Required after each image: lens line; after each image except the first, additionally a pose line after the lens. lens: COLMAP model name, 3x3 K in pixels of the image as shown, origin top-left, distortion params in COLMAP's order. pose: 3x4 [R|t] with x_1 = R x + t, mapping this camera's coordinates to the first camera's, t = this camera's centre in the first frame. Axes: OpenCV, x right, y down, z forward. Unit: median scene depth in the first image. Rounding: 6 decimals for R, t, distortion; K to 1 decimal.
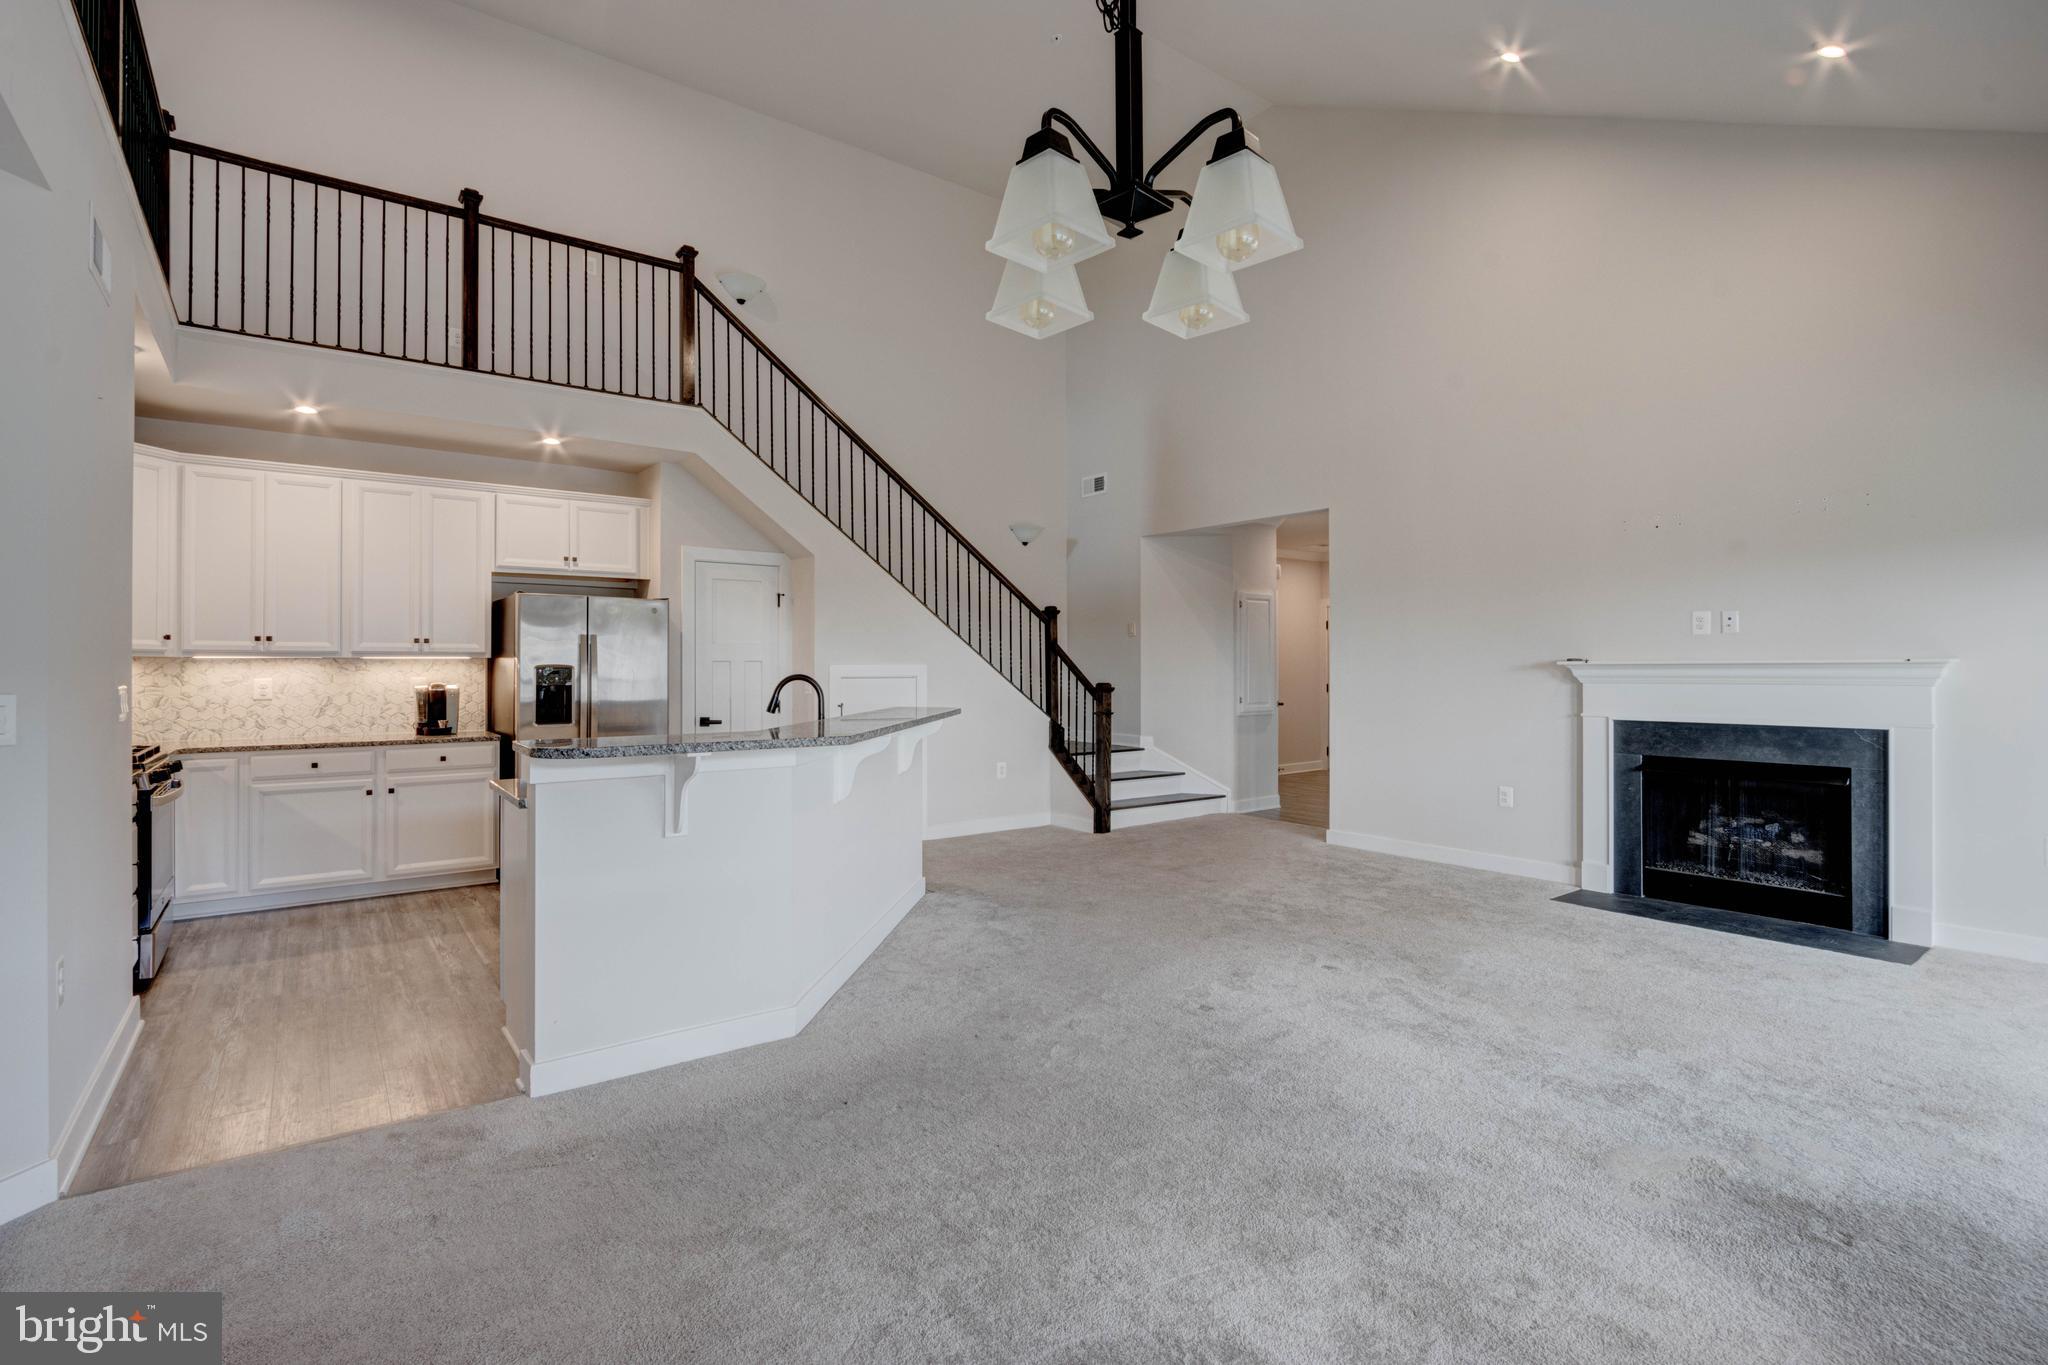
lens RADIAL K [[945.8, 0, 1021.8], [0, 945.8, 659.2], [0, 0, 1]] dist [-0.014937, 0.000500]
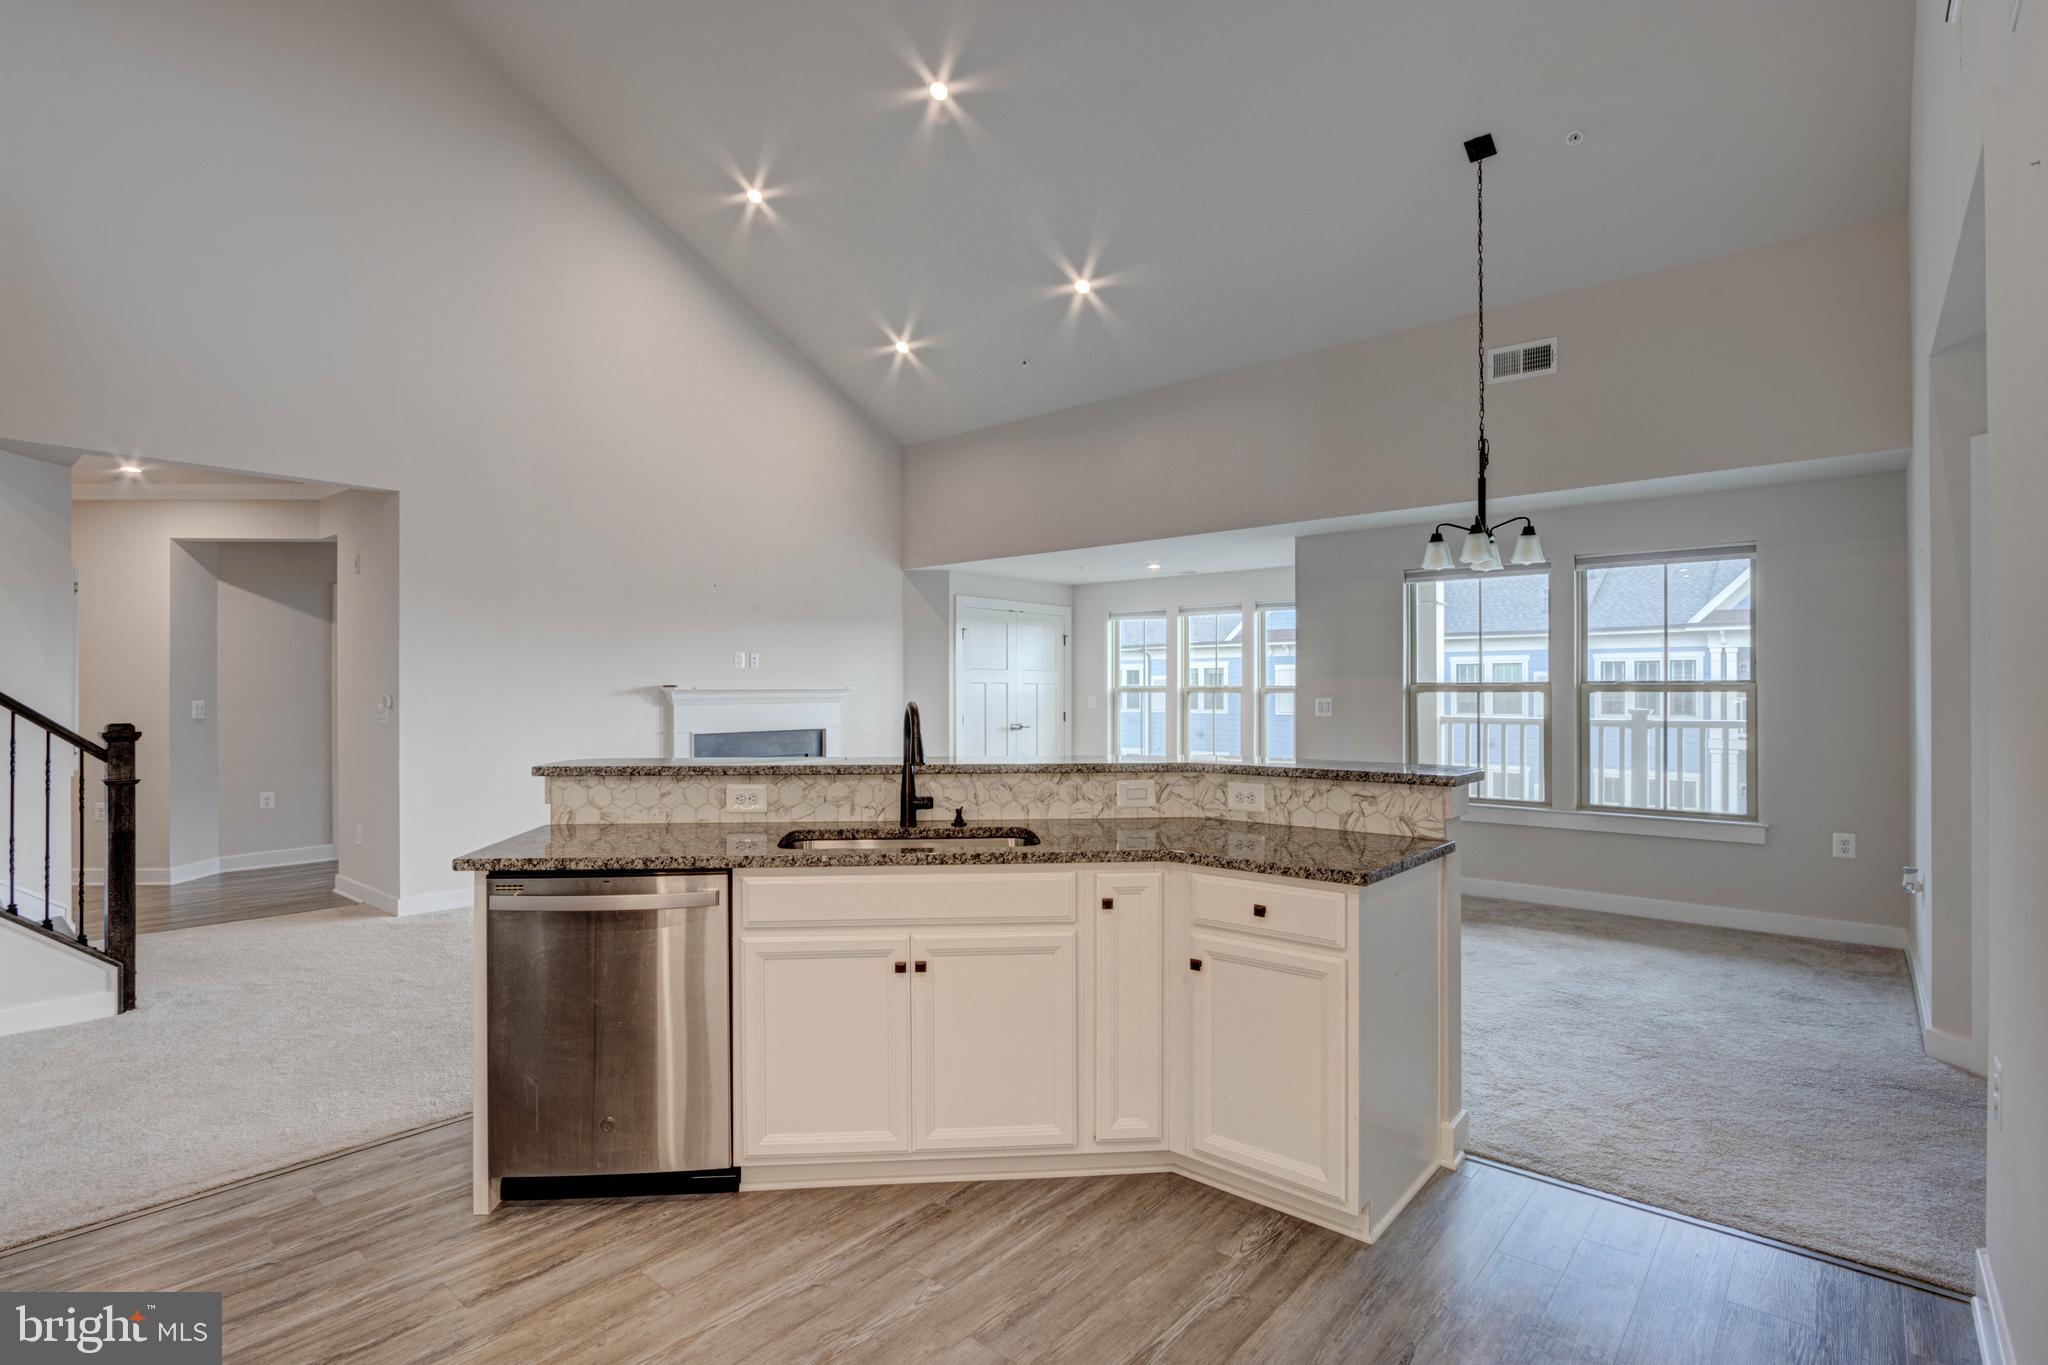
lens RADIAL K [[988.8, 0, 990.1], [0, 988.8, 679.6], [0, 0, 1]] dist [-0.015895, 0.000334]
pose [[-0.191896, 0.011891, 0.981343, -0.790030], [-0.003657, 0.999911, -0.012831, 0.008116], [-0.981408, -0.006052, -0.191836, 0.923974]]
